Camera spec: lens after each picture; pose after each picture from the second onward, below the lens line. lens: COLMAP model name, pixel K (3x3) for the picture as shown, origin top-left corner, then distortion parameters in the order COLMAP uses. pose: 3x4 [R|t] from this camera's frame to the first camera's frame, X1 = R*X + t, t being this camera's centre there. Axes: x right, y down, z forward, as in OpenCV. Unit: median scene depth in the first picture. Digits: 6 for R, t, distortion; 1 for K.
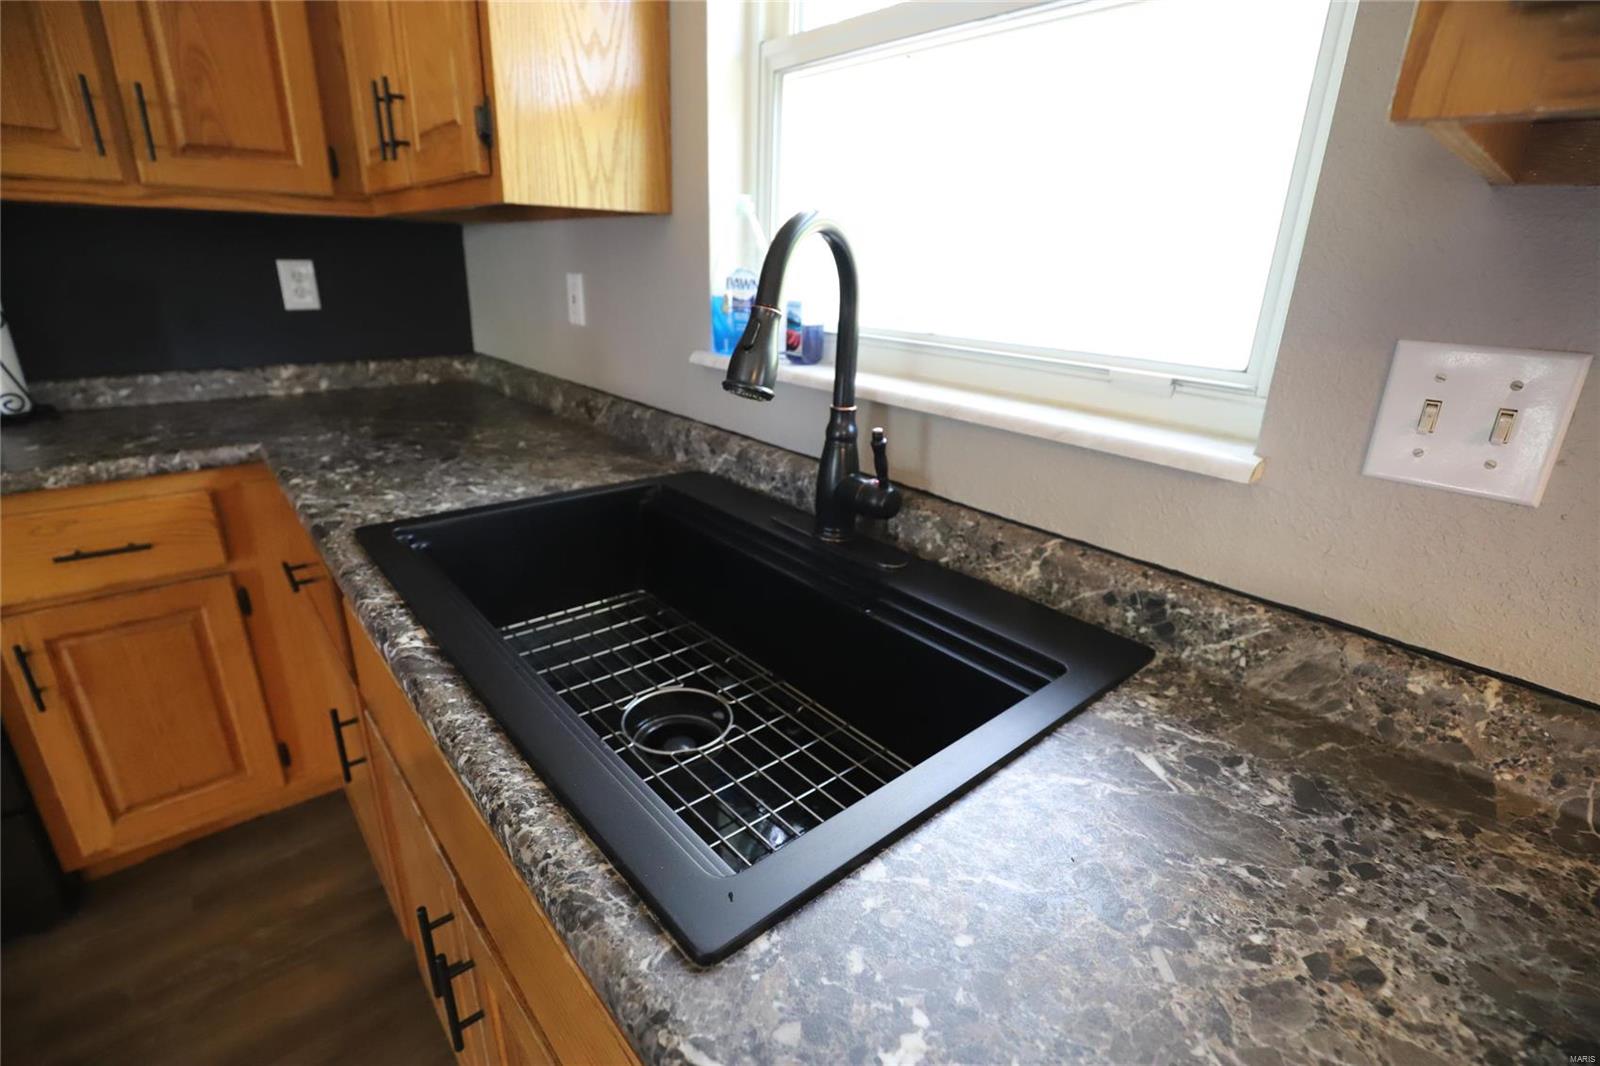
lens RADIAL K [[731.1, 0, 816.4], [0, 731.1, 536.1], [0, 0, 1]] dist [-0.026848, 0.000777]
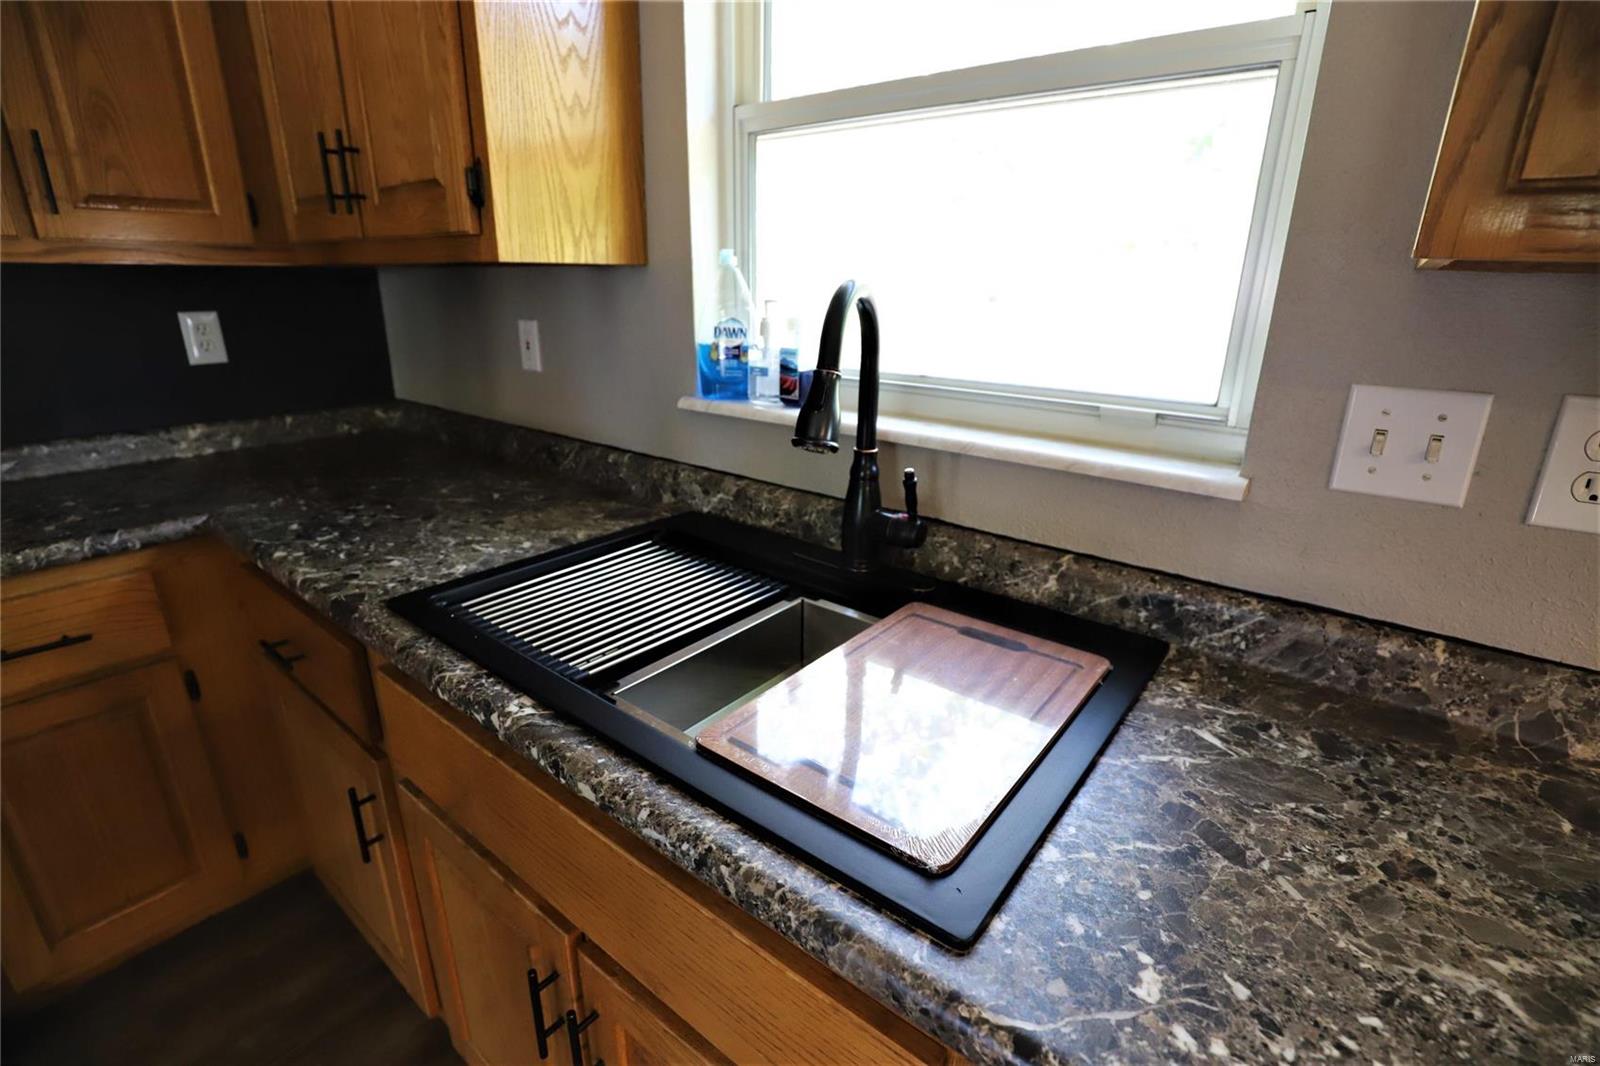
lens RADIAL K [[731.1, 0, 816.4], [0, 731.1, 536.1], [0, 0, 1]] dist [-0.026848, 0.000777]
pose [[0.982906, -0.077897, 0.166816, -0.262469], [0.080835, 0.996668, -0.010886, -0.046532], [-0.165412, 0.024185, 0.985928, -0.076364]]
